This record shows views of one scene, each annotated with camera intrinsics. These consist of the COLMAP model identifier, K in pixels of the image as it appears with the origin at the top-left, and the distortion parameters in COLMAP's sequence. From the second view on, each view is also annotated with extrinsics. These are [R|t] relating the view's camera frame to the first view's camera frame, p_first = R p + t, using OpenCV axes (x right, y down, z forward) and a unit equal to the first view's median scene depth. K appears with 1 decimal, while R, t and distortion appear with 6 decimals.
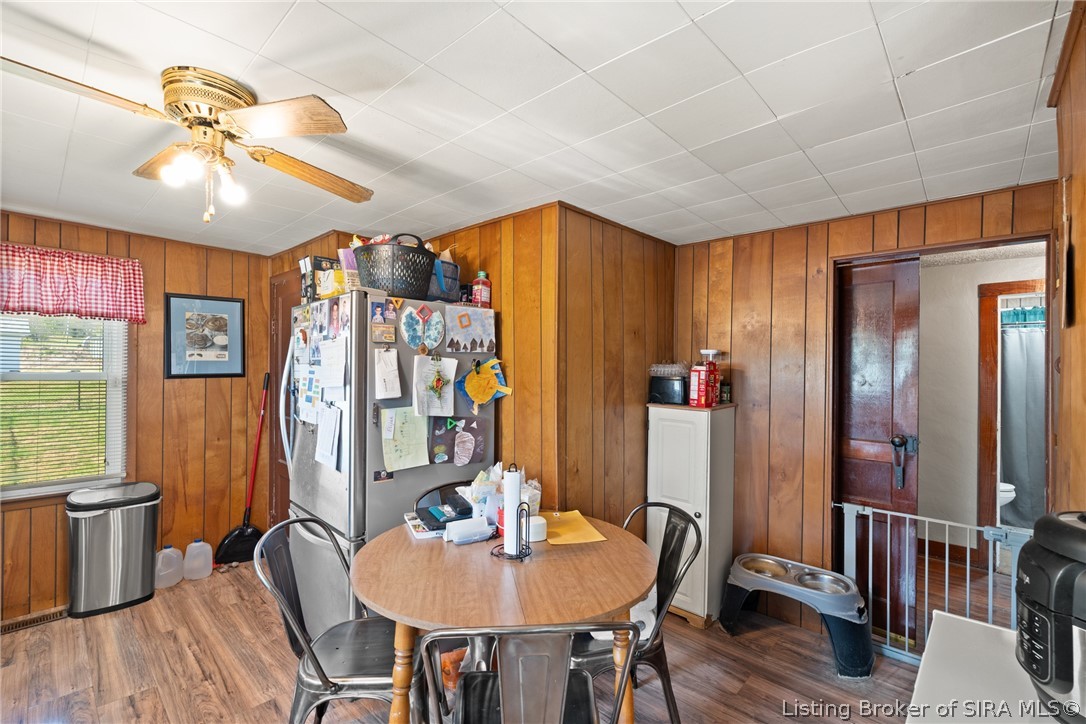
lens RADIAL K [[478.2, 0, 539.9], [0, 478.2, 367.2], [0, 0, 1]] dist [-0.005335, -0.000025]
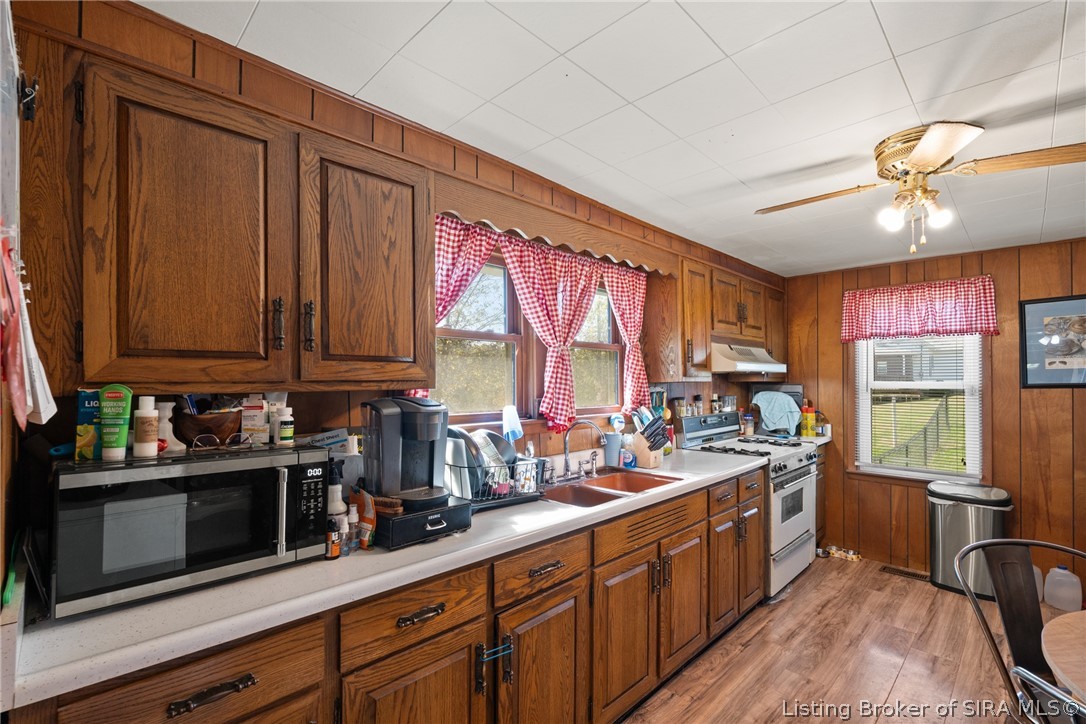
lens RADIAL K [[478.2, 0, 542.5], [0, 478.2, 377.8], [0, 0, 1]] dist [-0.005335, -0.000025]
pose [[-0.047609, -0.011152, -0.998804, 0.289066], [0.008255, 0.999899, -0.011557, 0.006762], [0.998832, -0.008796, -0.047512, 0.070506]]
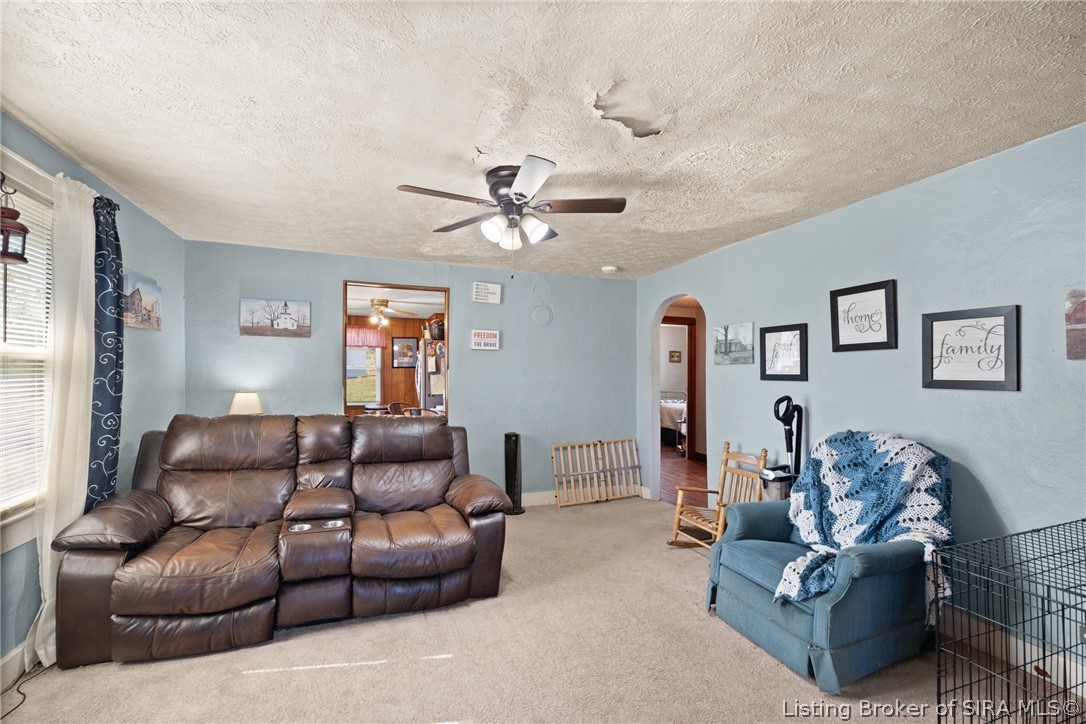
lens RADIAL K [[478.2, 0, 544.2], [0, 478.2, 367.6], [0, 0, 1]] dist [-0.005335, -0.000025]
pose [[0.888219, -0.008739, -0.459336, 1.518596], [0.006759, 0.999959, -0.005955, 0.050262], [0.459370, 0.002185, 0.888242, -1.265243]]
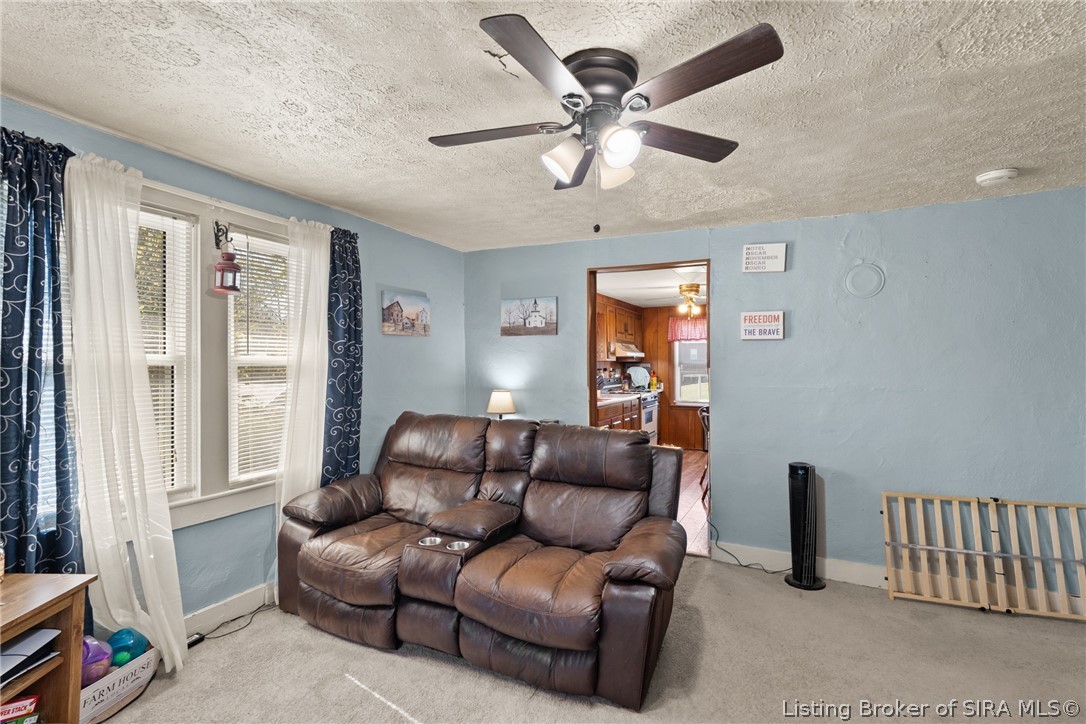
lens RADIAL K [[516.6, 0, 543.3], [0, 516.6, 363.2], [0, 0, 1]] dist [-0.001665, -0.000736]
pose [[0.281292, -0.011787, -0.959550, 1.634247], [0.011504, 0.999894, -0.008910, 0.039149], [0.959553, -0.008533, 0.281398, -0.723049]]
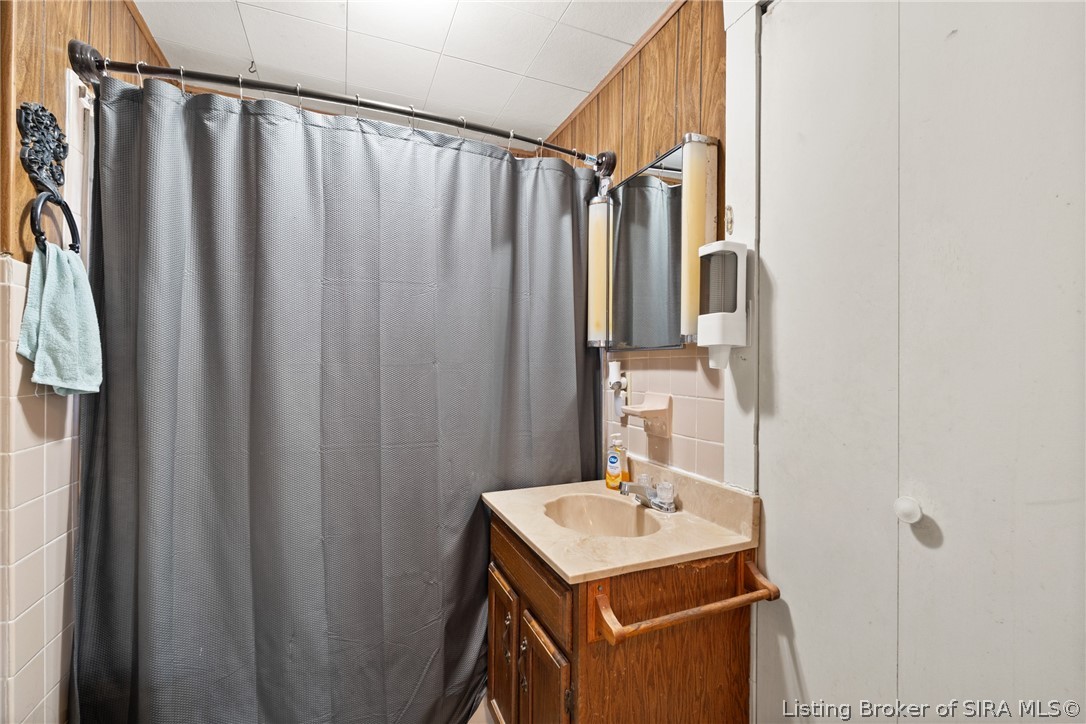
lens RADIAL K [[478.2, 0, 546.7], [0, 478.2, 366.1], [0, 0, 1]] dist [-0.005335, -0.000025]
pose [[0.409759, 0.001702, 0.912192, 1.389599], [-0.007646, 0.999970, 0.001569, 0.129367], [-0.912162, -0.007618, 0.409759, 1.289270]]
